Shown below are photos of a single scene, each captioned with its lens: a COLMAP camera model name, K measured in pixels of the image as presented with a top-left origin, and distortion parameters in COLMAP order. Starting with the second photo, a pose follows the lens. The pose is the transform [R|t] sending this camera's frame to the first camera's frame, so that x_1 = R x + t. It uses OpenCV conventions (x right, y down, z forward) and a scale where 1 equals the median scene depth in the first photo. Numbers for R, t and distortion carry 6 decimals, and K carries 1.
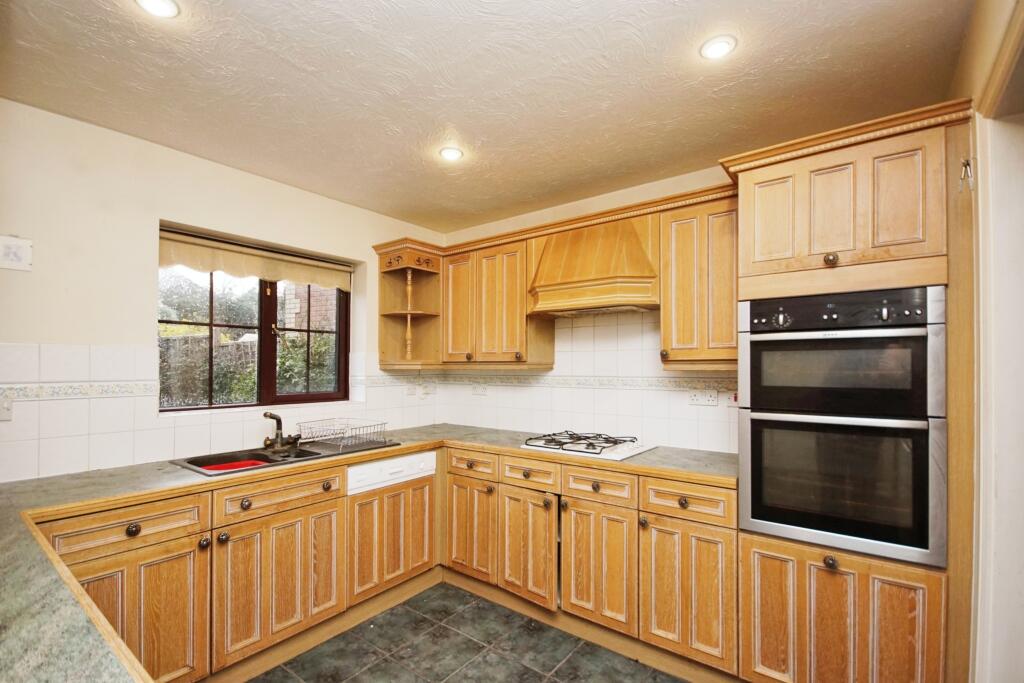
lens RADIAL K [[459.1, 0, 523.5], [0, 459.1, 361.3], [0, 0, 1]] dist [0.000242, -0.006098]
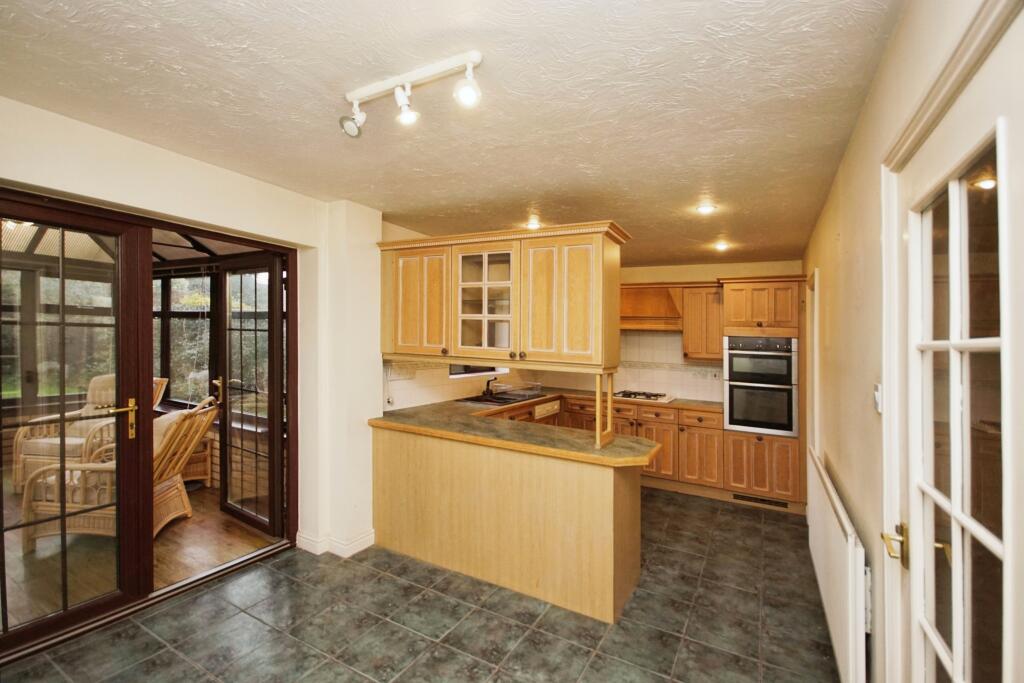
lens RADIAL K [[459.1, 0, 508.1], [0, 459.1, 307.2], [0, 0, 1]] dist [0.000242, -0.006098]
pose [[0.986337, 0.051760, 0.156395, -1.087928], [-0.041949, 0.996977, -0.065395, -0.076974], [-0.159307, 0.057940, 0.985527, -1.276380]]
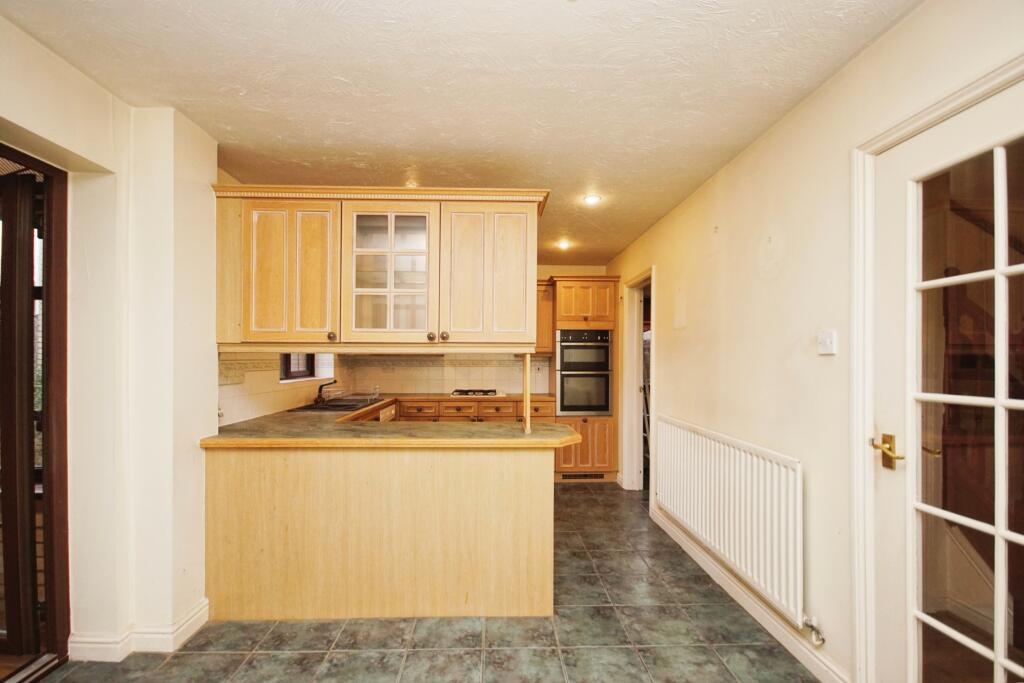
lens RADIAL K [[459.1, 0, 511.1], [0, 459.1, 319.6], [0, 0, 1]] dist [0.000242, -0.006098]
pose [[0.766919, 0.060600, 0.638877, -1.473026], [-0.007949, 0.996352, -0.084966, 0.039515], [-0.641695, 0.060083, 0.764603, -0.896481]]
